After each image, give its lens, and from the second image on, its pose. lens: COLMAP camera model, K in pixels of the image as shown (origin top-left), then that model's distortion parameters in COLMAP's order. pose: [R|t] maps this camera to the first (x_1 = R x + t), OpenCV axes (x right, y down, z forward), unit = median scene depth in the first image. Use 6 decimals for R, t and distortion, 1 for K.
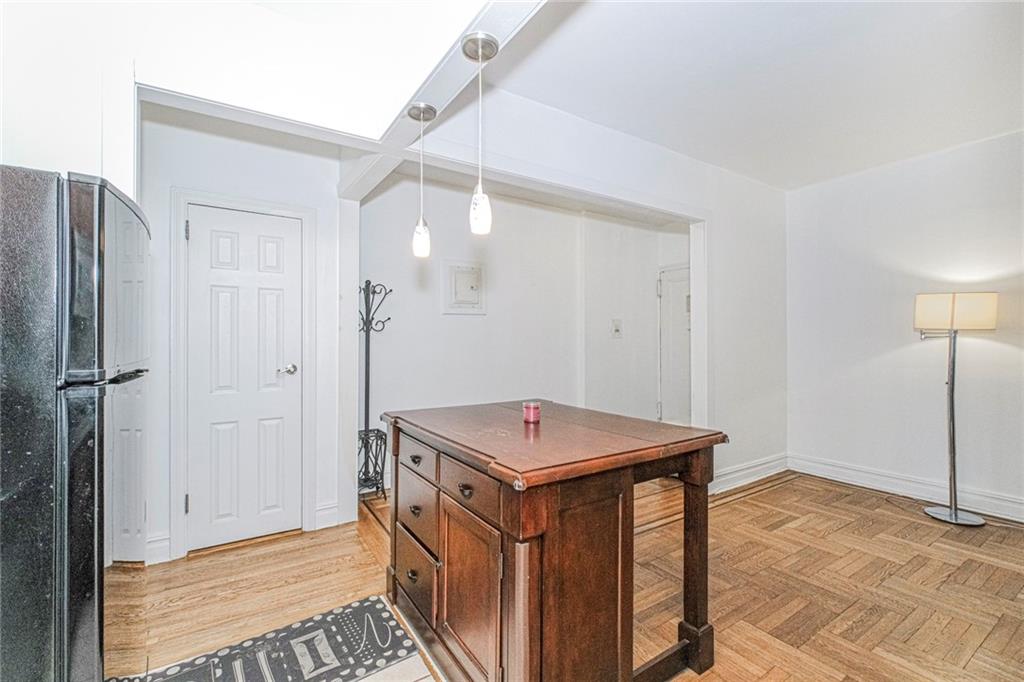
lens RADIAL K [[438.7, 0, 510.5], [0, 438.7, 344.0], [0, 0, 1]] dist [-0.002940, 0.000847]
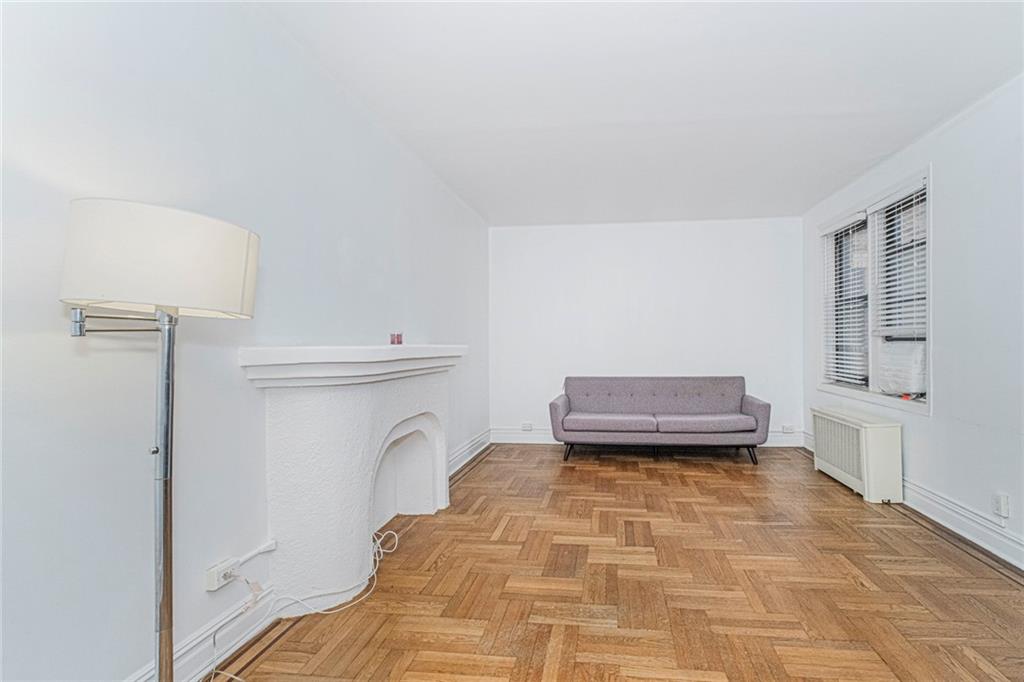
lens RADIAL K [[465.0, 0, 579.5], [0, 465.0, 338.5], [0, 0, 1]] dist [-0.000149, 0.000206]
pose [[-0.801276, 0.013893, 0.598134, 0.451718], [0.011506, 0.999903, -0.007811, -0.002677], [-0.598184, 0.000623, -0.801358, 1.103164]]
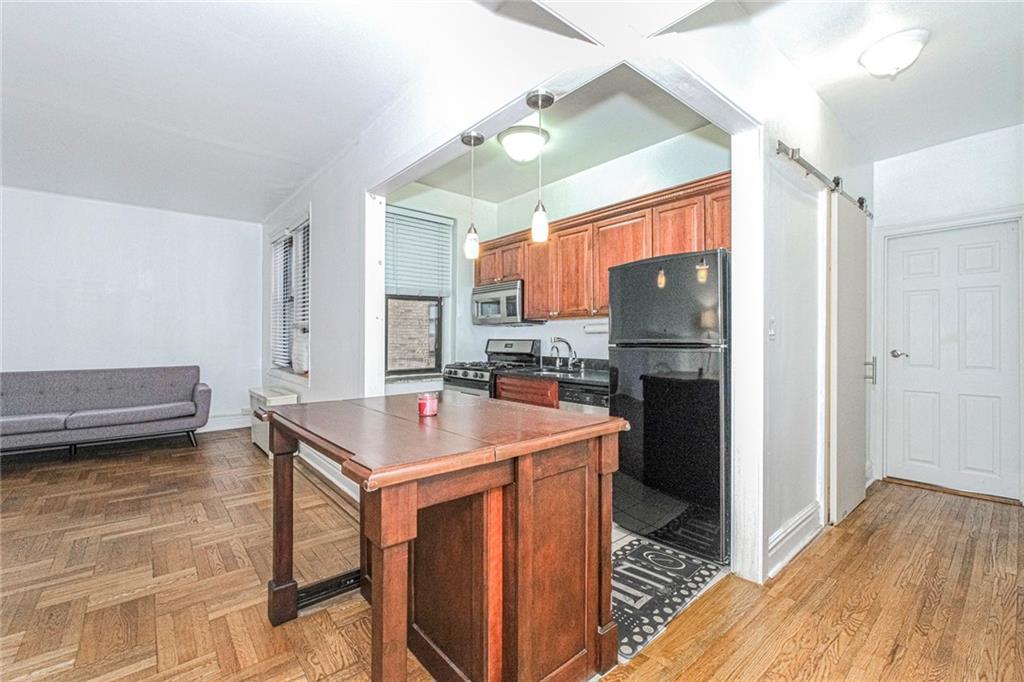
lens RADIAL K [[438.7, 0, 515.6], [0, 438.7, 334.6], [0, 0, 1]] dist [-0.002940, 0.000847]
pose [[-0.990026, 0.001592, -0.140875, -0.005545], [0.001324, 0.999997, 0.002000, 0.010018], [0.140878, 0.001794, -0.990025, 1.218669]]
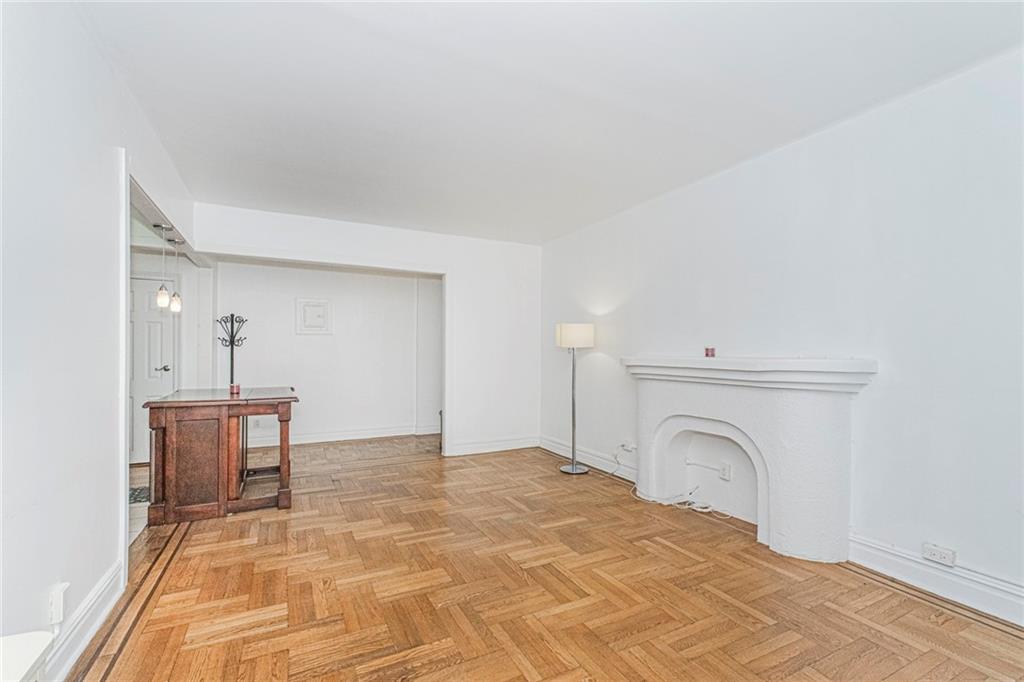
lens RADIAL K [[438.7, 0, 522.6], [0, 438.7, 352.5], [0, 0, 1]] dist [-0.002940, 0.000847]
pose [[0.997445, 0.007699, -0.071021, 0.945981], [-0.008513, 0.999901, -0.011173, 0.004030], [0.070928, 0.011749, 0.997412, -0.562841]]
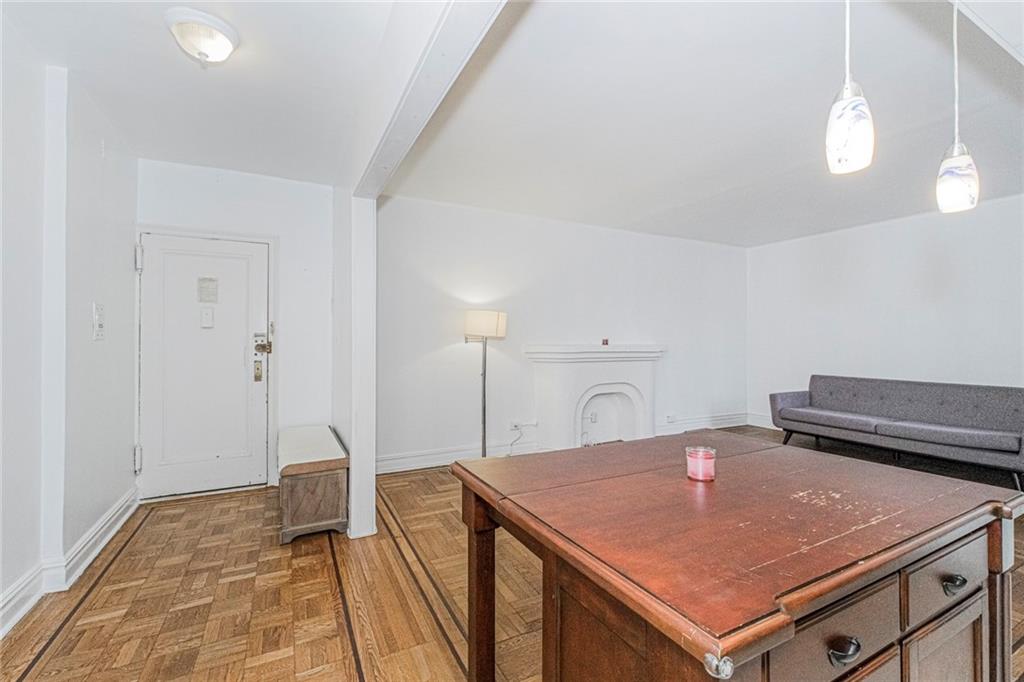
lens RADIAL K [[438.7, 0, 512.2], [0, 438.7, 333.9], [0, 0, 1]] dist [-0.002940, 0.000847]
pose [[0.083467, 0.018283, 0.996343, -0.413170], [0.006624, 0.999799, -0.018901, -0.014341], [-0.996489, 0.008177, 0.083329, 0.780477]]
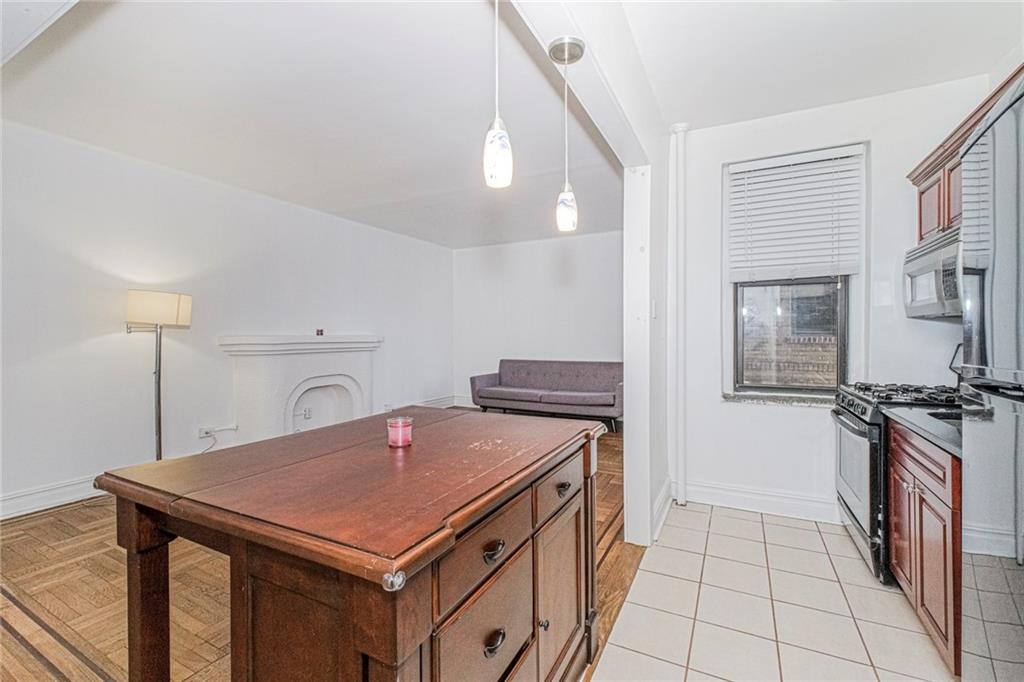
lens RADIAL K [[438.7, 0, 505.4], [0, 438.7, 336.2], [0, 0, 1]] dist [-0.002940, 0.000847]
pose [[-0.495856, -0.000841, 0.868404, -0.432519], [0.011061, 0.999912, 0.007285, -0.003610], [-0.868334, 0.013218, -0.495803, 0.771275]]
